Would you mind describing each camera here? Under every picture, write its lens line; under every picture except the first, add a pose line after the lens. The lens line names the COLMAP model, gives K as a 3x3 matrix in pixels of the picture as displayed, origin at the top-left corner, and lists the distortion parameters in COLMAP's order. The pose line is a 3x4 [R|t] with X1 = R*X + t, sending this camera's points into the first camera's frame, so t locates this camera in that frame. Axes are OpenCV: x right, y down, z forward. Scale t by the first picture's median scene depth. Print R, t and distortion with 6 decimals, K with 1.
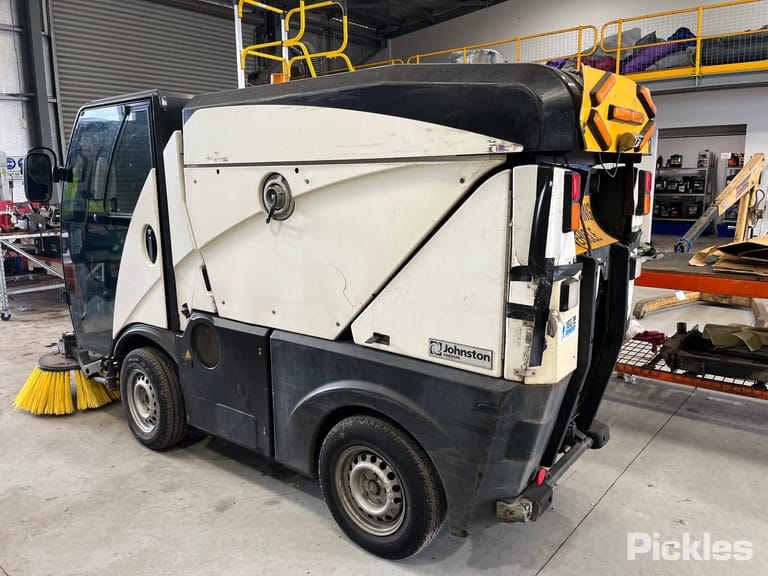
lens RADIAL K [[586.8, 0, 383.0], [0, 586.8, 284.9], [0, 0, 1]] dist [0.047237, -0.071235]
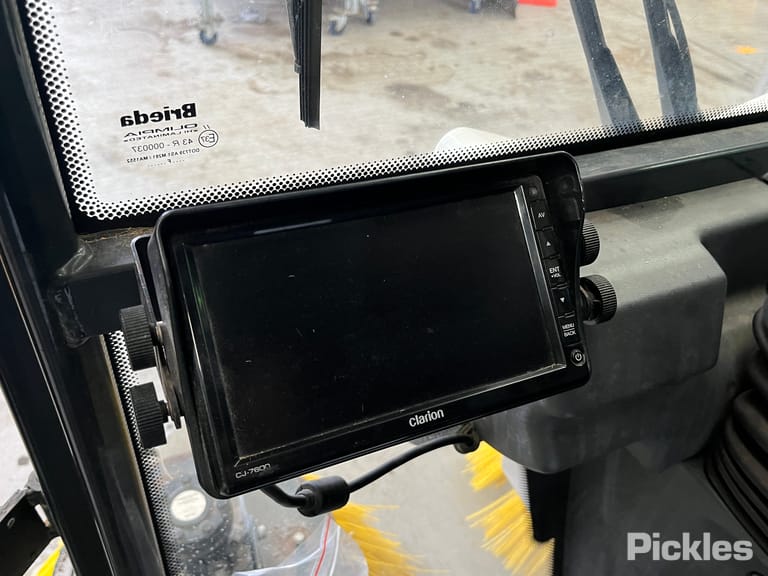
lens RADIAL K [[655.8, 0, 382.8], [0, 655.8, 286.9], [0, 0, 1]] dist [0.027623, -0.022880]
pose [[0.882789, 0.339693, -0.324486, -0.713319], [-0.154371, 0.862145, 0.482572, -0.128723], [0.443681, -0.375918, 0.813531, 1.444341]]
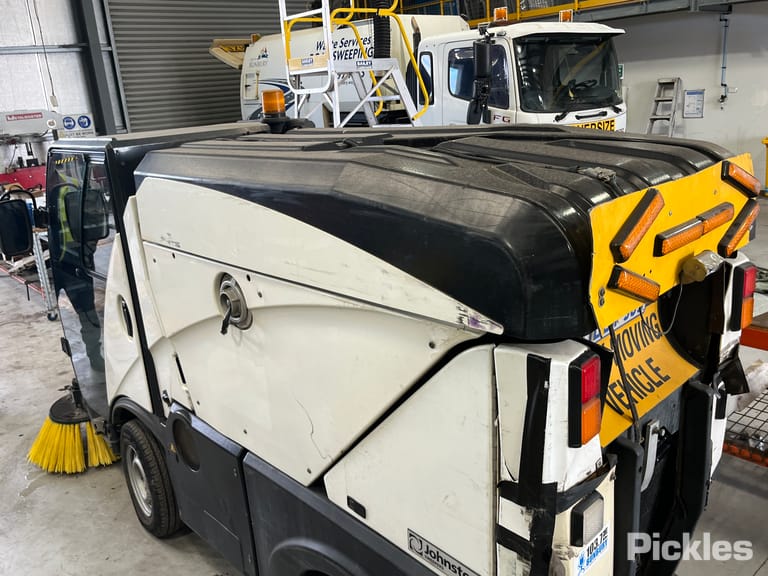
lens RADIAL K [[655.8, 0, 379.4], [0, 655.8, 281.9], [0, 0, 1]] dist [0.027623, -0.022880]
pose [[0.983620, -0.007717, -0.180089, 0.167298], [0.027945, 0.993533, 0.110055, -0.265774], [0.178075, -0.113285, 0.977474, 0.185247]]
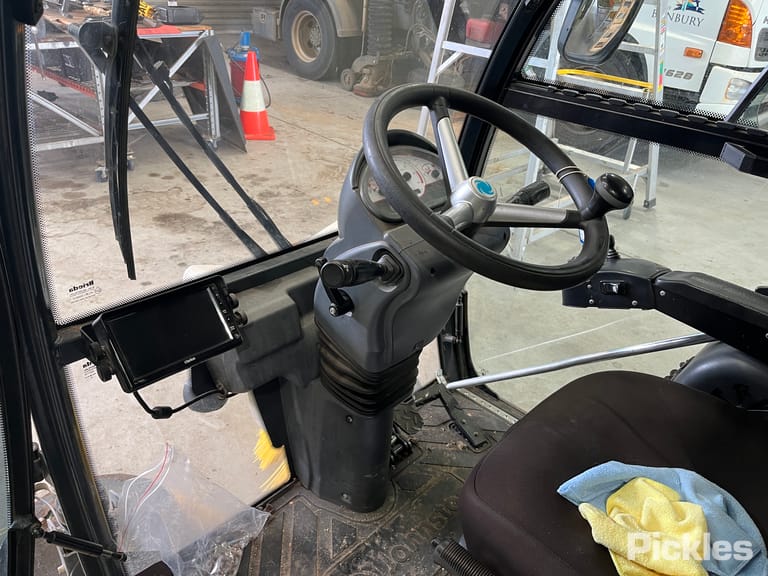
lens RADIAL K [[586.8, 0, 383.2], [0, 586.8, 287.7], [0, 0, 1]] dist [0.047237, -0.071235]
pose [[0.992168, 0.120430, -0.033144, -0.610257], [-0.103288, 0.940242, 0.324464, -0.225032], [0.070238, -0.318499, 0.945317, 1.211922]]
